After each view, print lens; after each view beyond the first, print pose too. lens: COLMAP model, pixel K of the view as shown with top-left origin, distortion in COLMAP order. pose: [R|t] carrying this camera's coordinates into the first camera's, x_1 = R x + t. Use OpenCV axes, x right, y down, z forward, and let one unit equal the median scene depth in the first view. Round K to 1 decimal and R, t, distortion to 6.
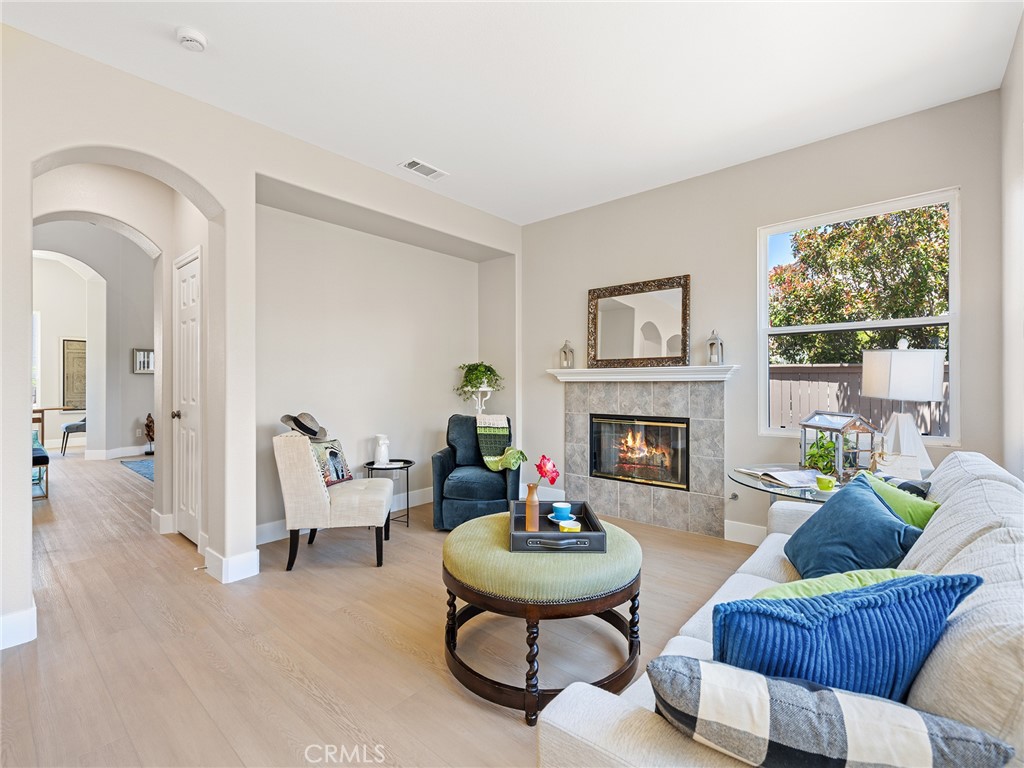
lens RADIAL K [[472.4, 0, 518.4], [0, 472.4, 384.5], [0, 0, 1]] dist [-0.001860, 0.000024]
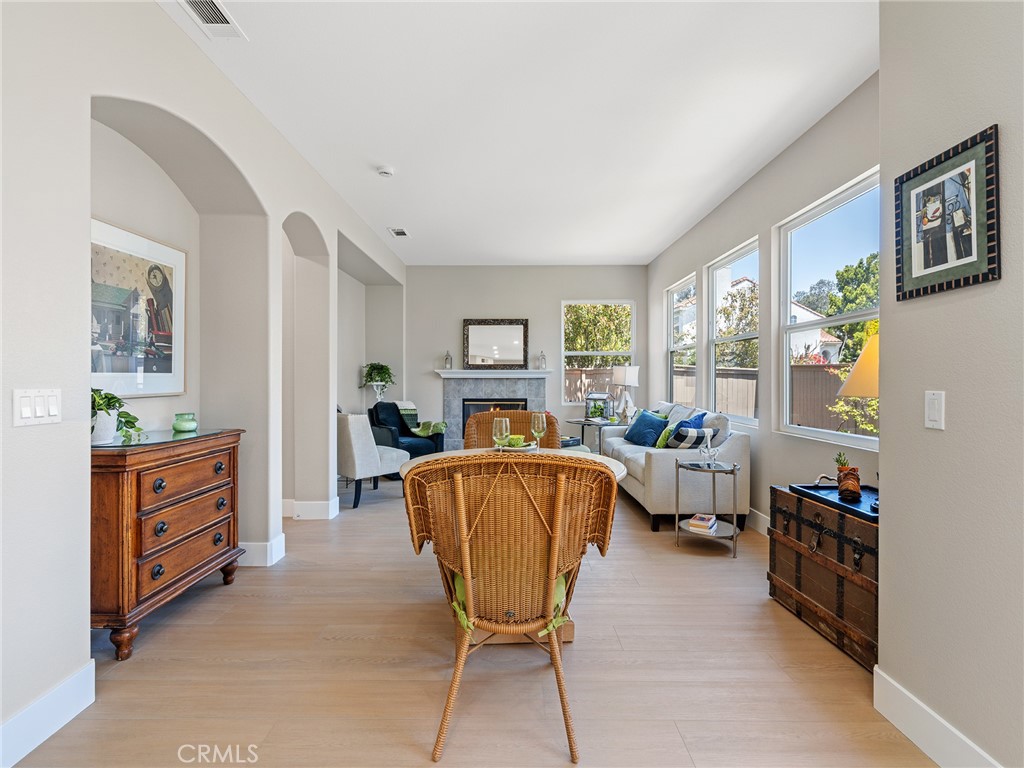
lens RADIAL K [[472.4, 0, 508.7], [0, 472.4, 379.0], [0, 0, 1]] dist [-0.001860, 0.000024]
pose [[0.759826, 0.004017, 0.650114, -0.790995], [-0.002614, 0.999992, -0.003124, 0.002024], [-0.650121, 0.000674, 0.759830, -0.295454]]
